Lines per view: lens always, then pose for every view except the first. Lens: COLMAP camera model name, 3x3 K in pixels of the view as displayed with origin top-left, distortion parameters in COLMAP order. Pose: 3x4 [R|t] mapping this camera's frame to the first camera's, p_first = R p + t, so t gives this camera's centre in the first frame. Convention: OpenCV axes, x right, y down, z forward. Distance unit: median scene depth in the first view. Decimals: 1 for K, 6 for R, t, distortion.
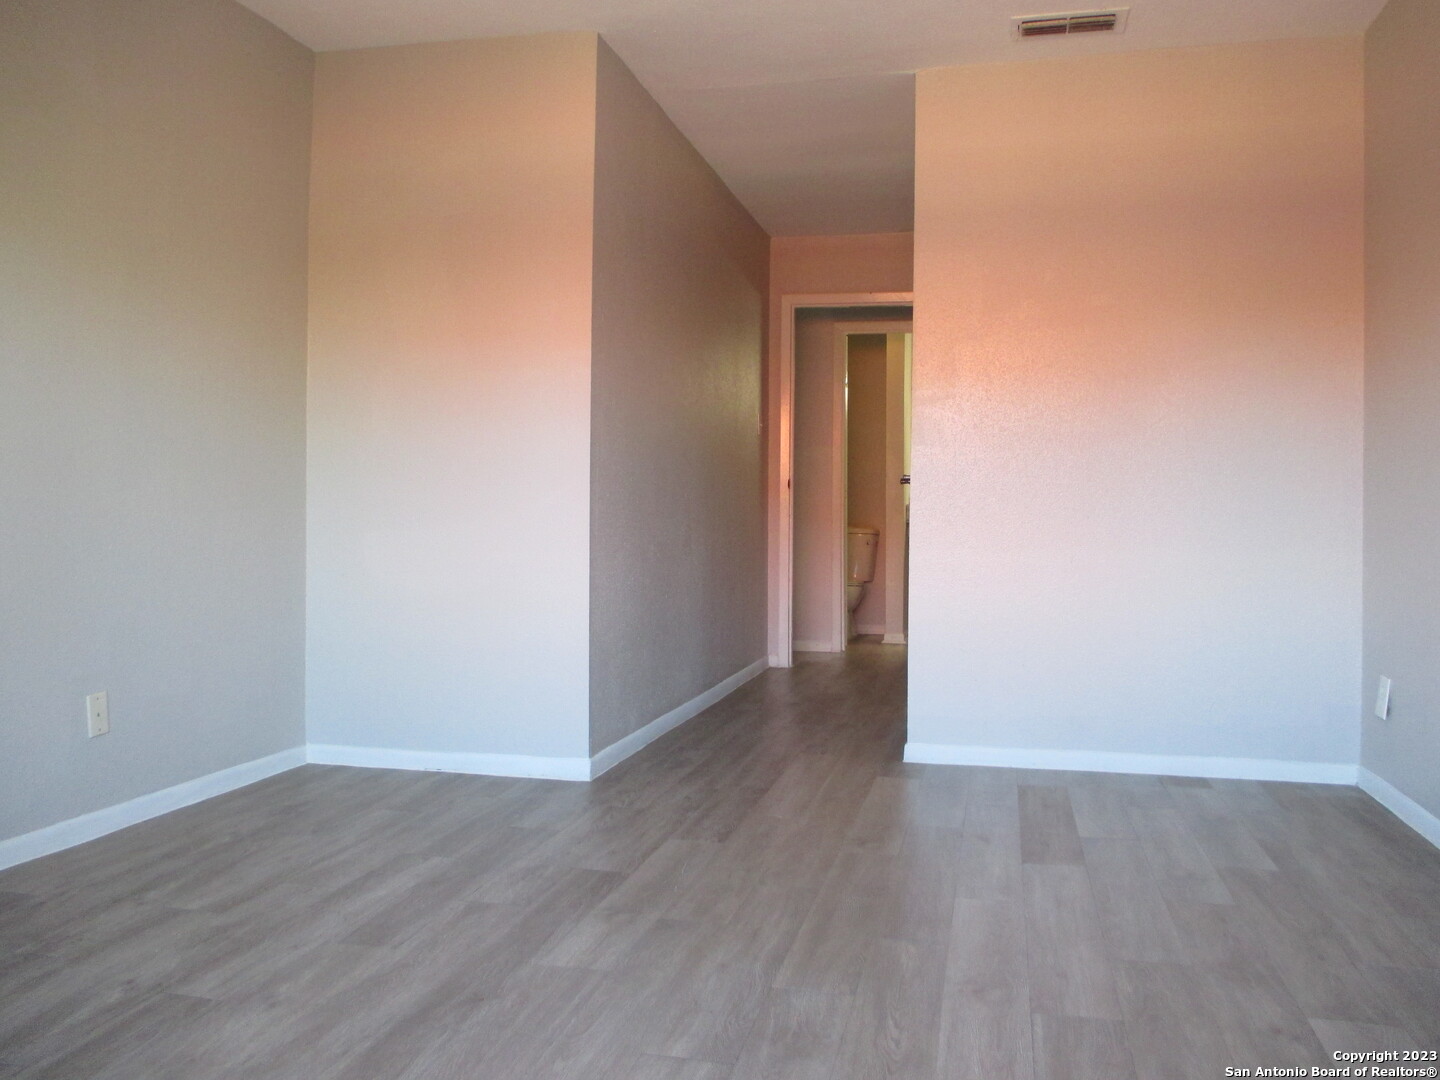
lens RADIAL K [[1190.2, 0, 723.2], [0, 1190.2, 540.0], [0, 0, 1]] dist [-0.024581, 0.009289]
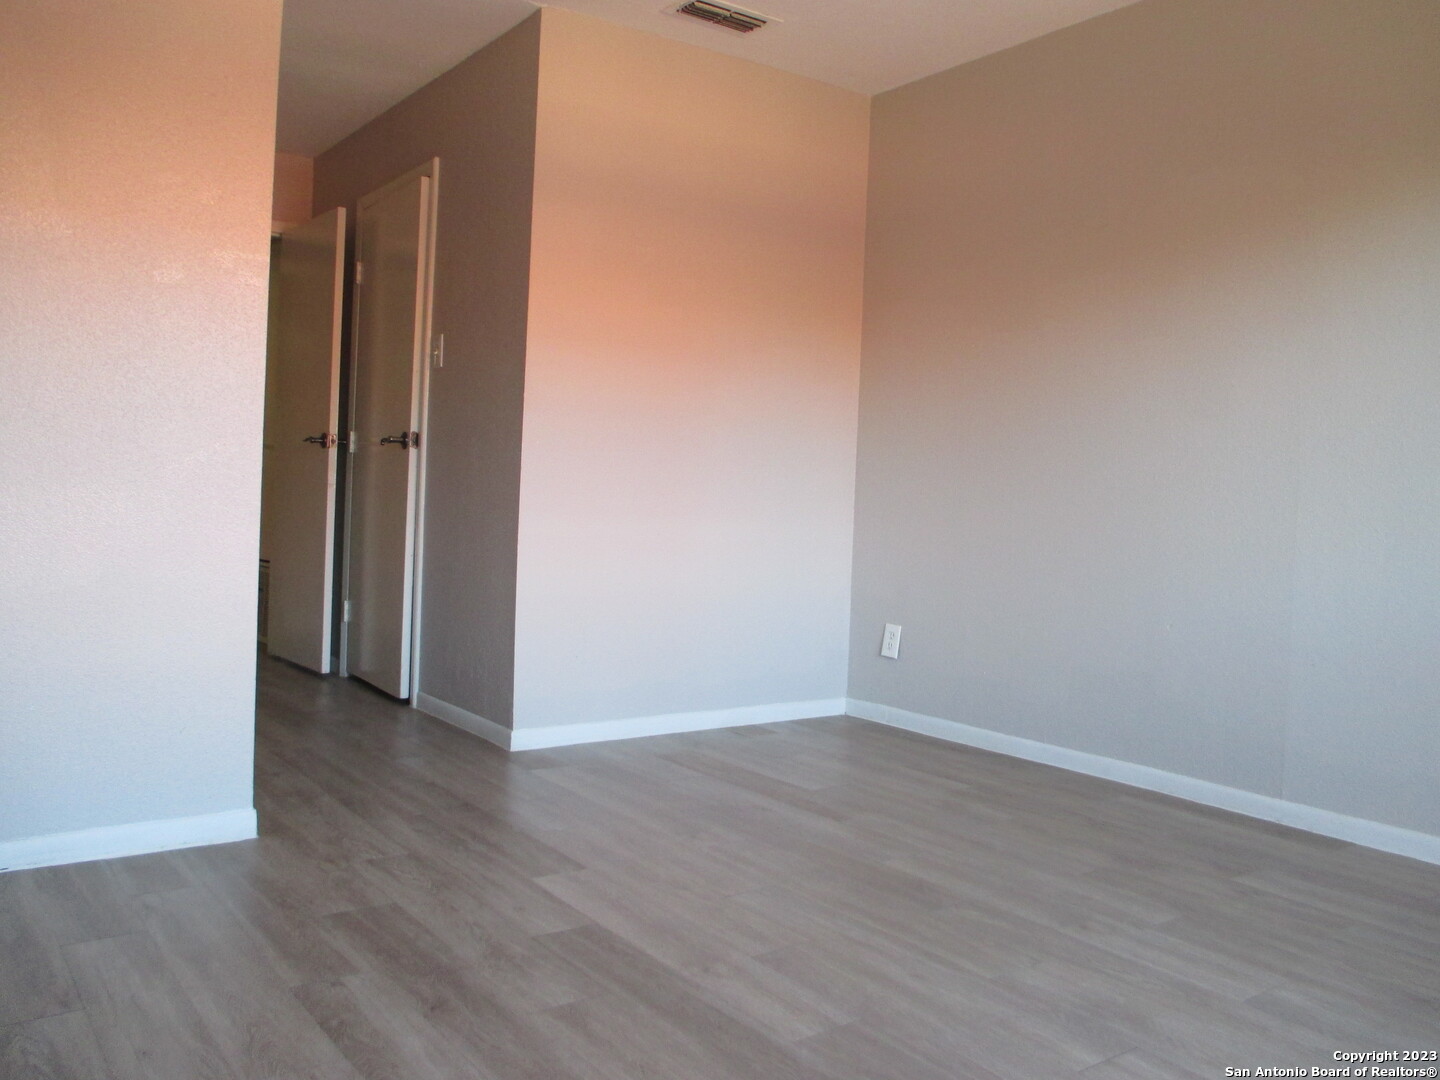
lens RADIAL K [[1190.2, 0, 723.0], [0, 1190.2, 538.3], [0, 0, 1]] dist [-0.024581, 0.009289]
pose [[0.646073, -0.014745, 0.763133, -0.657446], [-0.015637, 0.999348, 0.032547, -0.017046], [-0.763116, -0.032961, 0.645421, 0.413219]]
